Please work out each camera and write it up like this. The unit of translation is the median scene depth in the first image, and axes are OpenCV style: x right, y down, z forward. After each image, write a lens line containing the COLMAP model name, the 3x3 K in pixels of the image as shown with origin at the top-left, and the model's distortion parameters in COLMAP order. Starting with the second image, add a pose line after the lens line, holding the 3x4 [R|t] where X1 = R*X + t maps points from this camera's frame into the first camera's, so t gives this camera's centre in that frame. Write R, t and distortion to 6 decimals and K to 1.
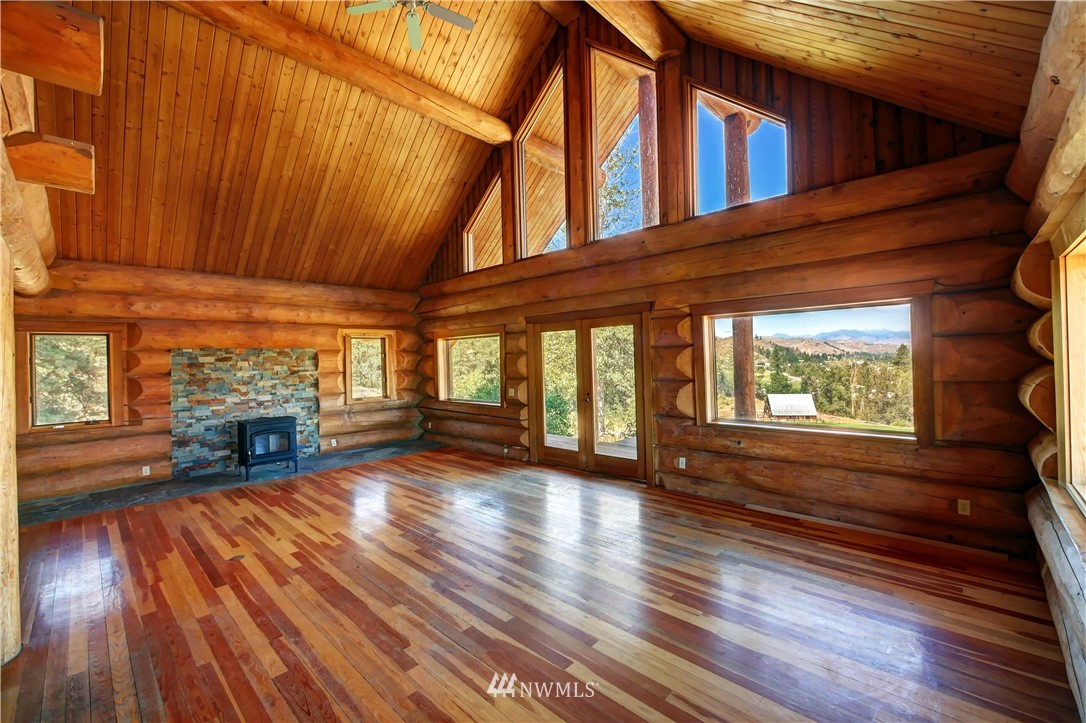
lens RADIAL K [[448.2, 0, 536.9], [0, 448.2, 359.4], [0, 0, 1]] dist [-0.014064, 0.000669]
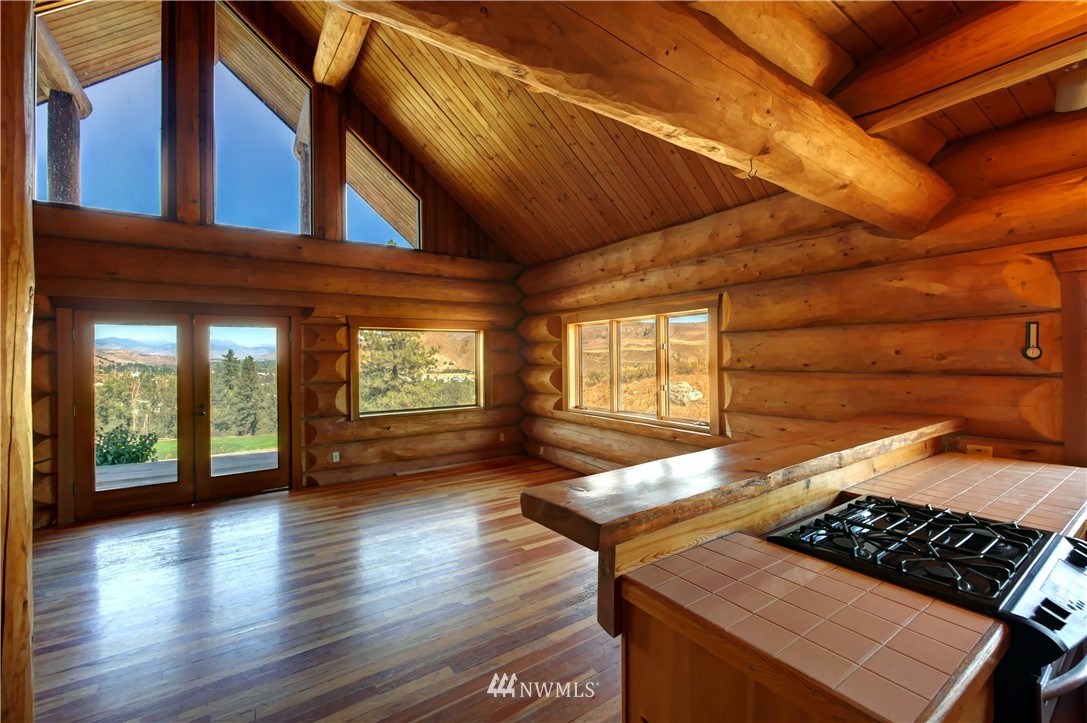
lens RADIAL K [[456.5, 0, 544.3], [0, 456.5, 354.8], [0, 0, 1]] dist [-0.010335, -0.001460]
pose [[0.208942, 0.029934, 0.977470, -0.648106], [0.005875, 0.999475, -0.031864, 0.016741], [-0.977910, 0.012401, 0.208657, 0.241967]]
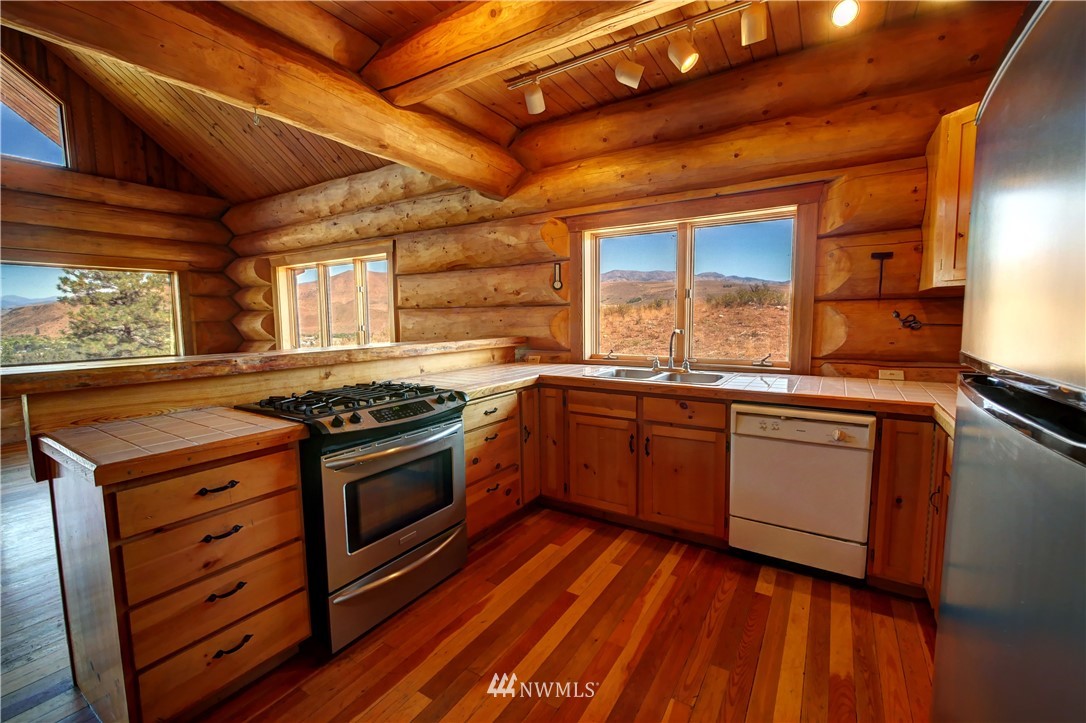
lens RADIAL K [[448.2, 0, 561.7], [0, 448.2, 359.9], [0, 0, 1]] dist [-0.014064, 0.000669]
pose [[-0.226537, -0.066133, 0.971755, -0.744917], [0.012974, 0.997399, 0.070903, 0.061843], [-0.973916, 0.028670, -0.225089, -0.007701]]
